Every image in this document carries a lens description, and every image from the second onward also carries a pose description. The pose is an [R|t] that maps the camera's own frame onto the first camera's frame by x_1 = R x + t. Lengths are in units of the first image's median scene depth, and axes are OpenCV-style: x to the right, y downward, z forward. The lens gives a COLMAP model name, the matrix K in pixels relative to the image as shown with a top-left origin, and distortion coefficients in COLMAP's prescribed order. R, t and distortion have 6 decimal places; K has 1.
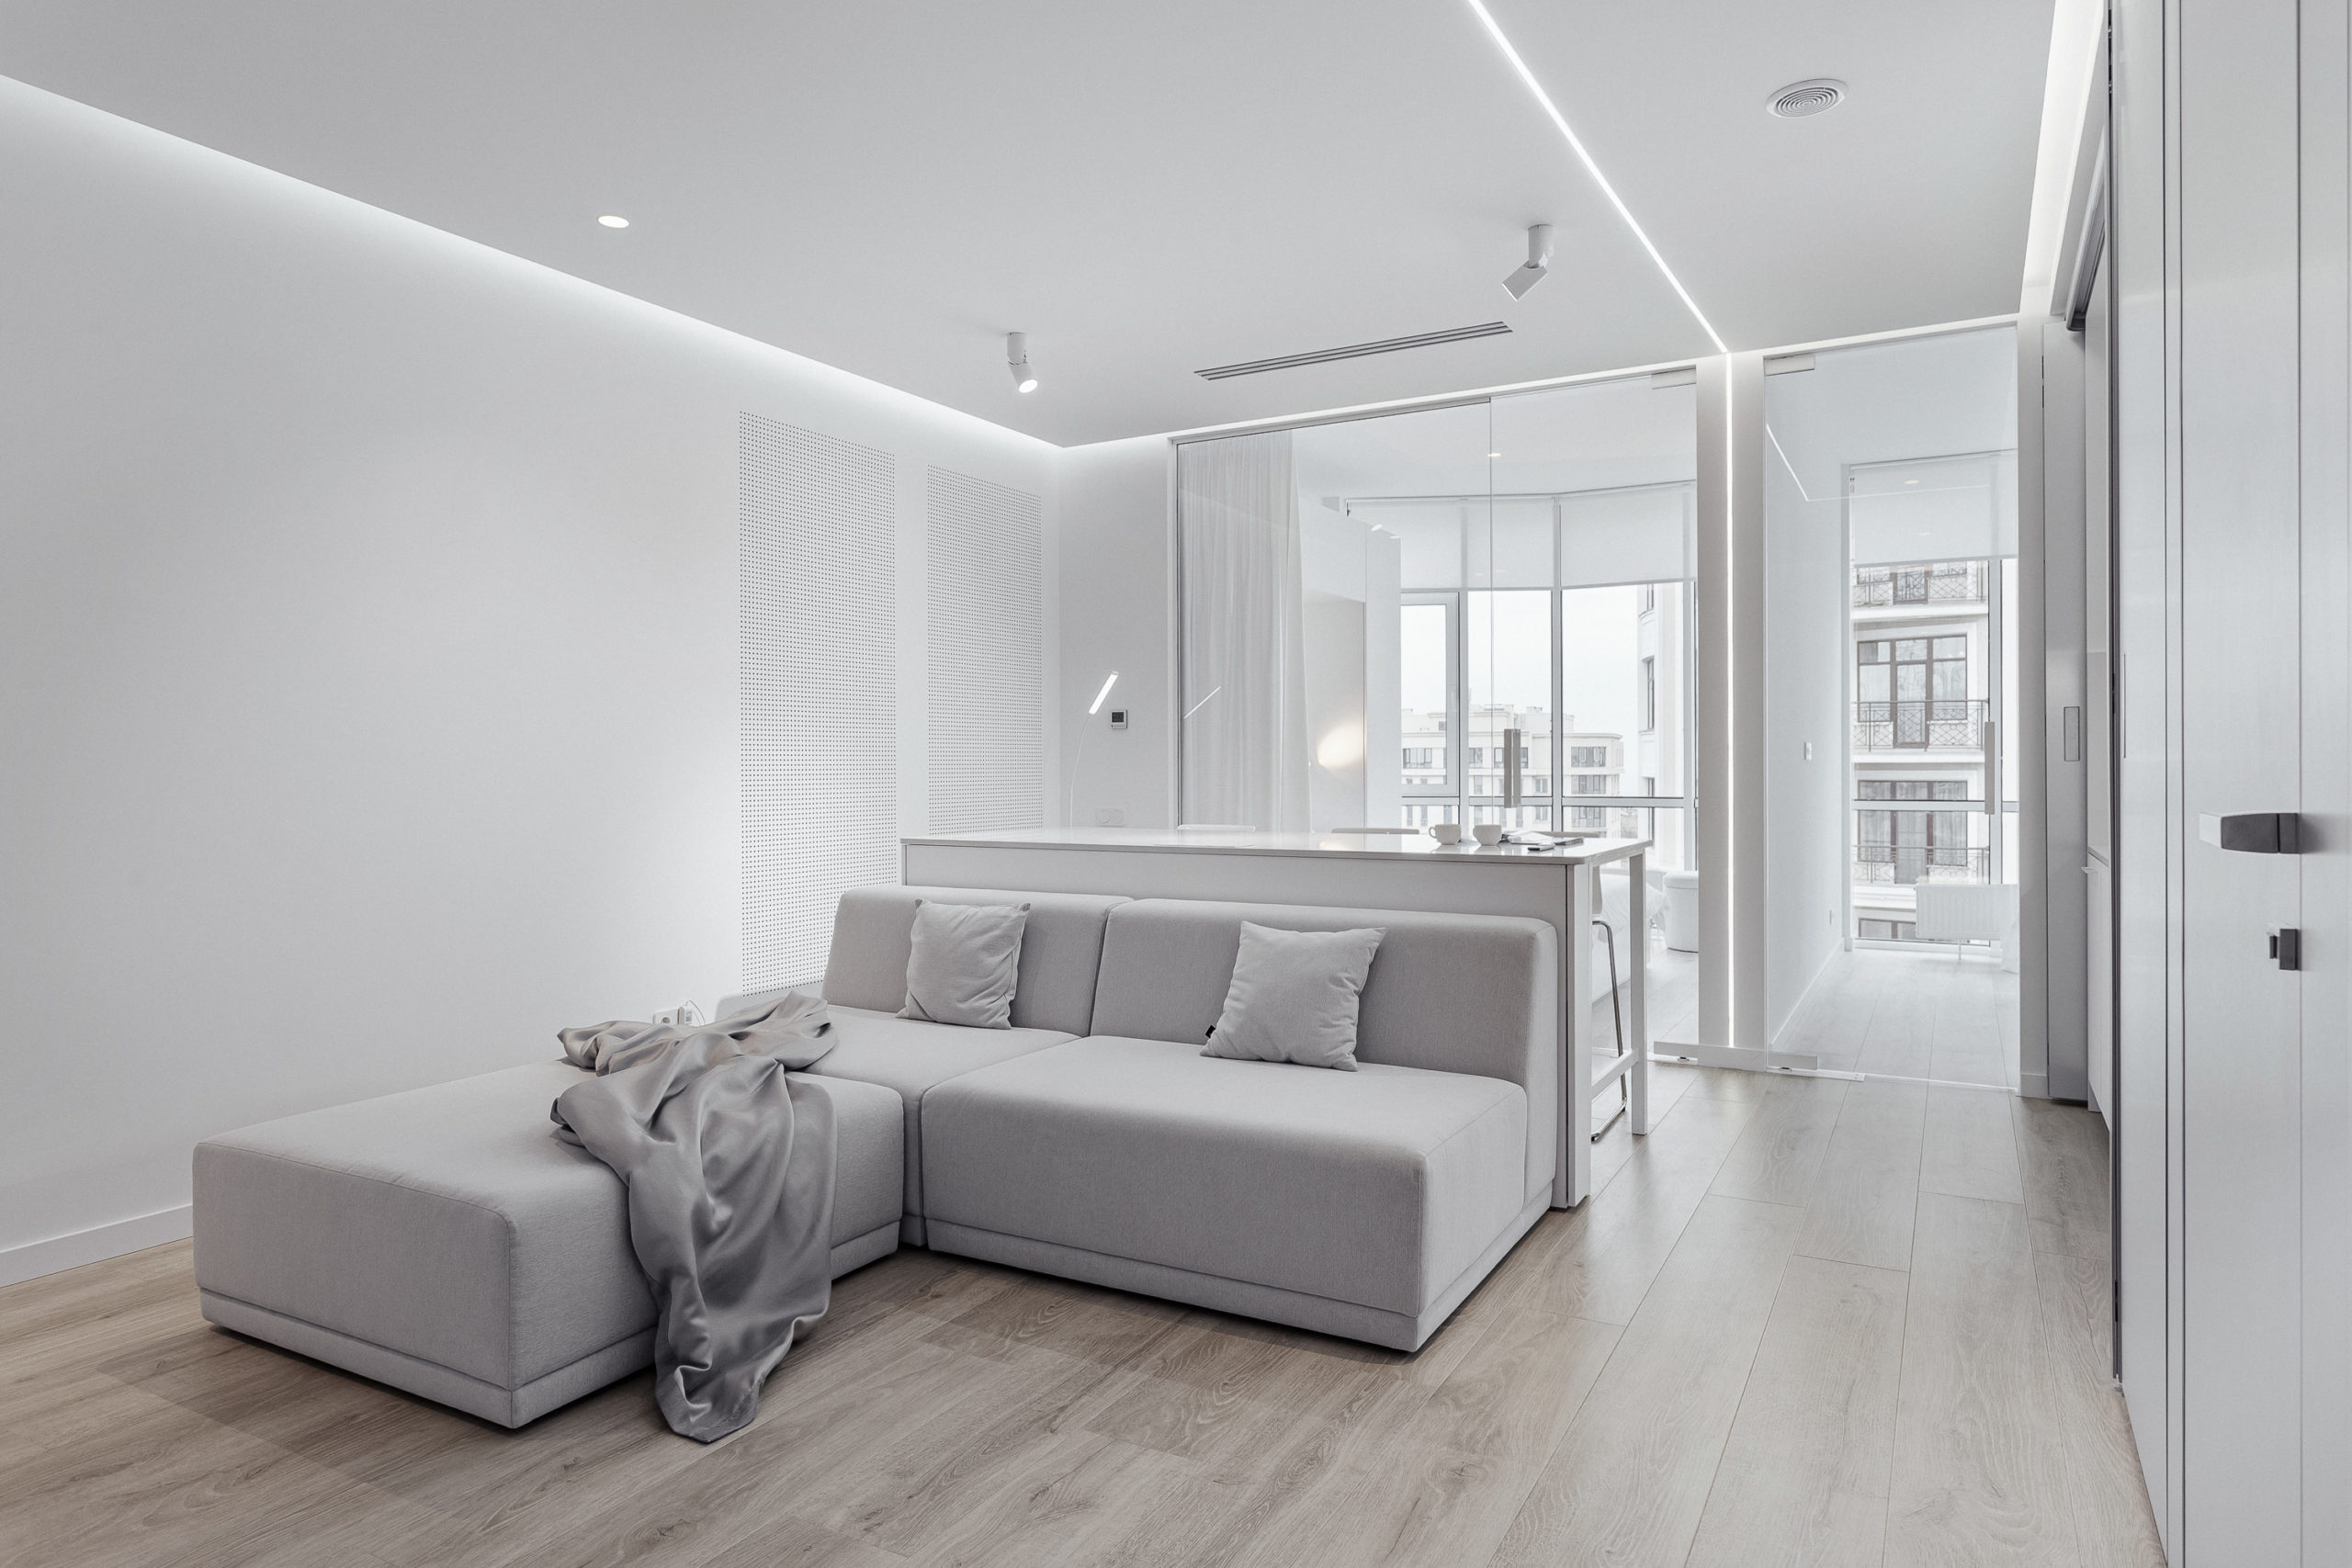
lens RADIAL K [[1412.9, 0, 1139.9], [0, 1412.9, 798.5], [0, 0, 1]] dist [0.000485, 0.009691]
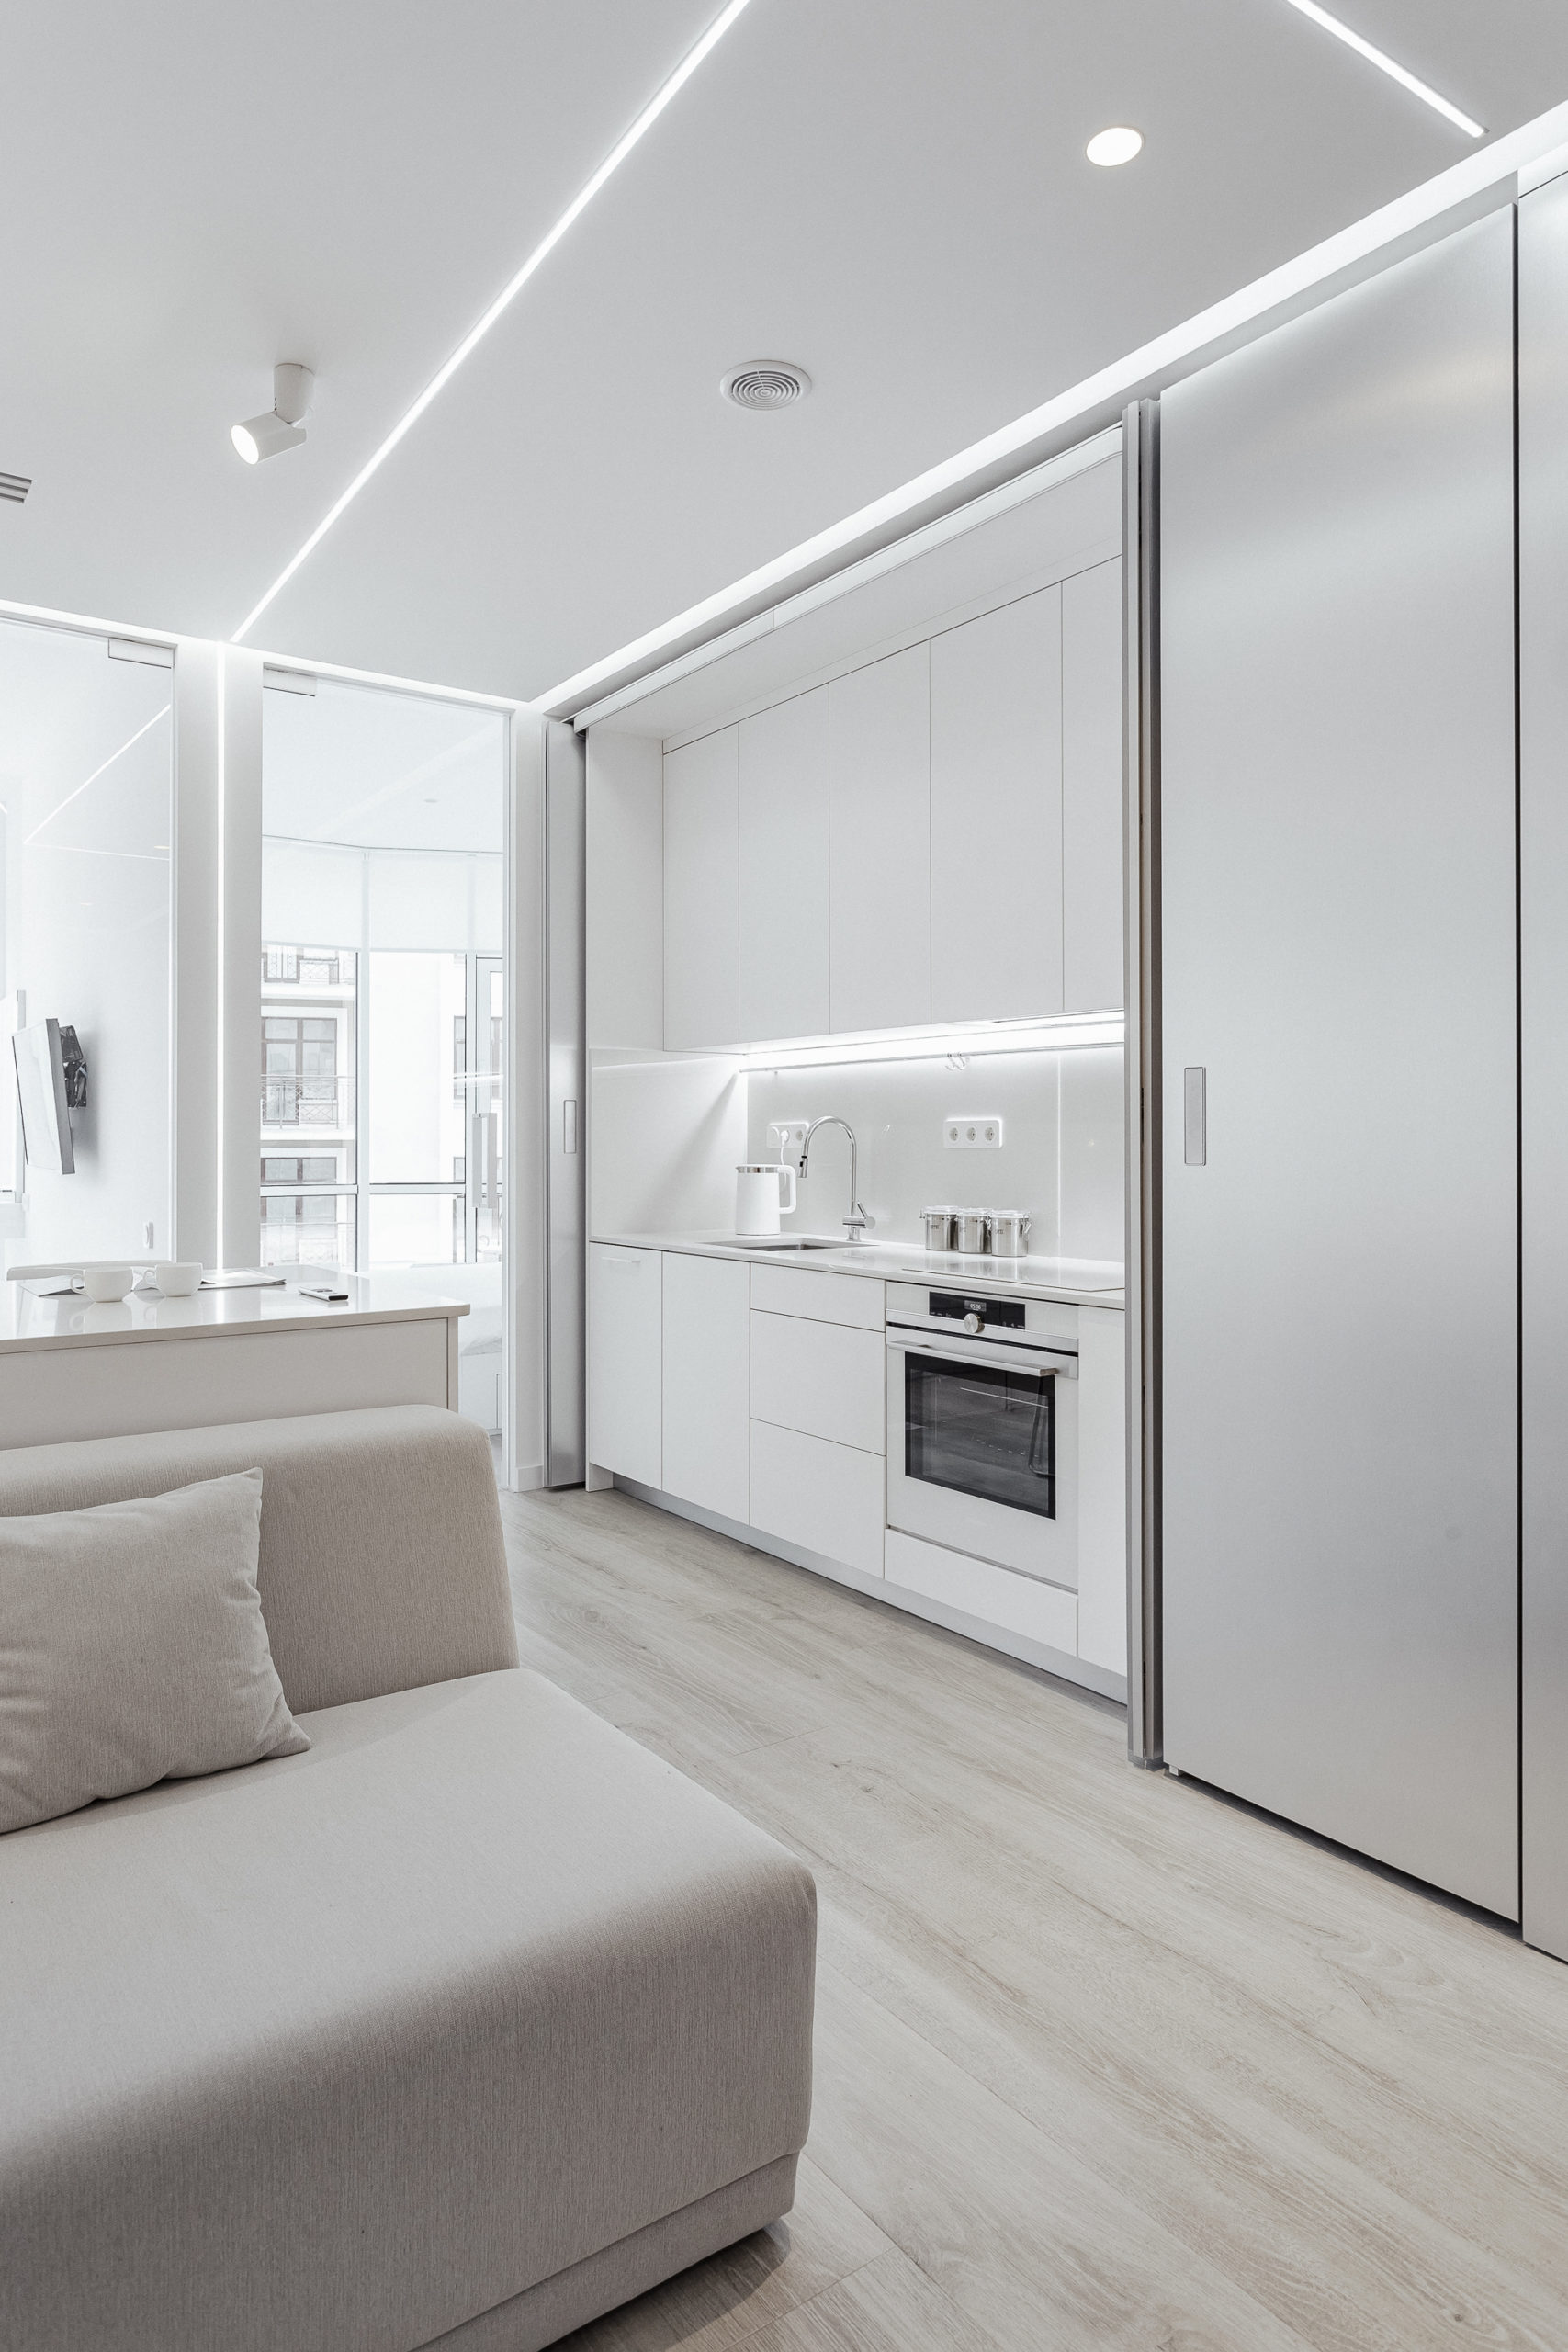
lens RADIAL K [[1384.1, 0, 778.3], [0, 1384.1, 1136.8], [0, 0, 1]] dist [-0.008099, 0.002784]
pose [[0.406098, 0.007978, 0.913795, -0.200860], [0.015586, 0.999756, -0.015656, -0.022030], [-0.913696, 0.020600, 0.405875, 0.474136]]
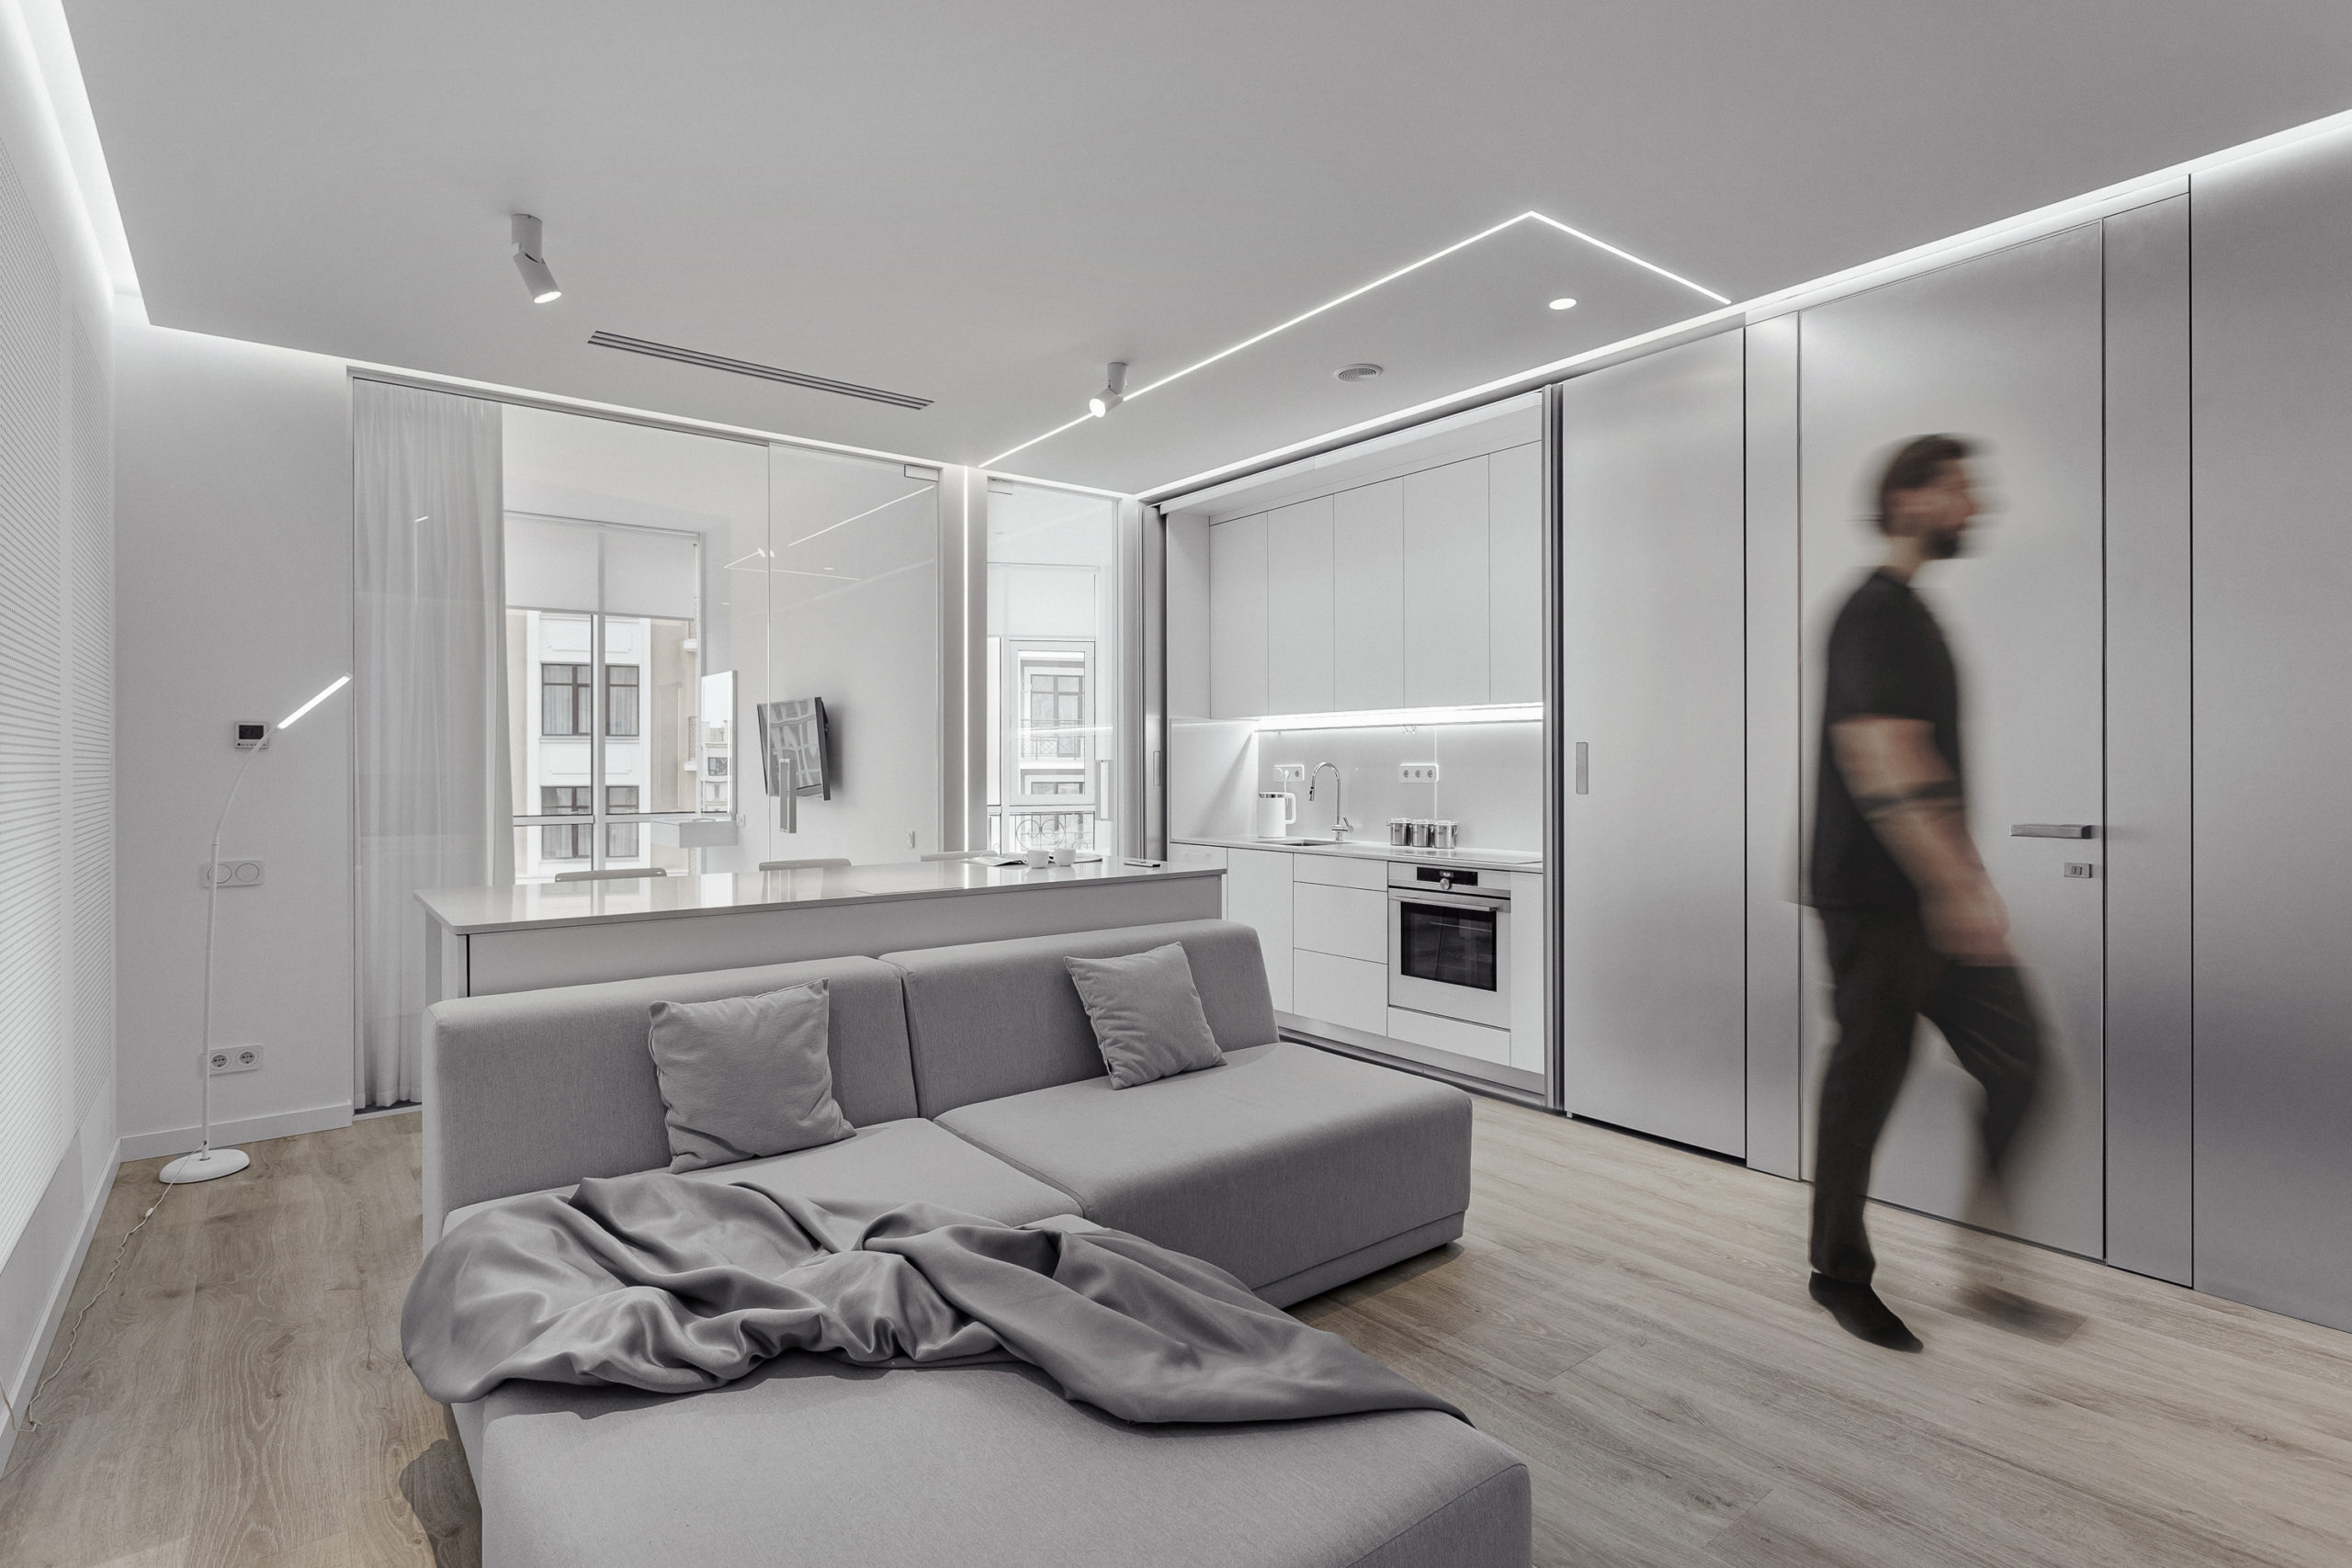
lens RADIAL K [[1161.6, 0, 1197.1], [0, 1161.6, 783.4], [0, 0, 1]] dist [-0.016142, 0.001877]
pose [[0.350781, -0.009870, 0.936406, -0.580308], [0.017508, 0.999839, 0.003980, -0.035382], [-0.936294, 0.014998, 0.350897, 0.514985]]
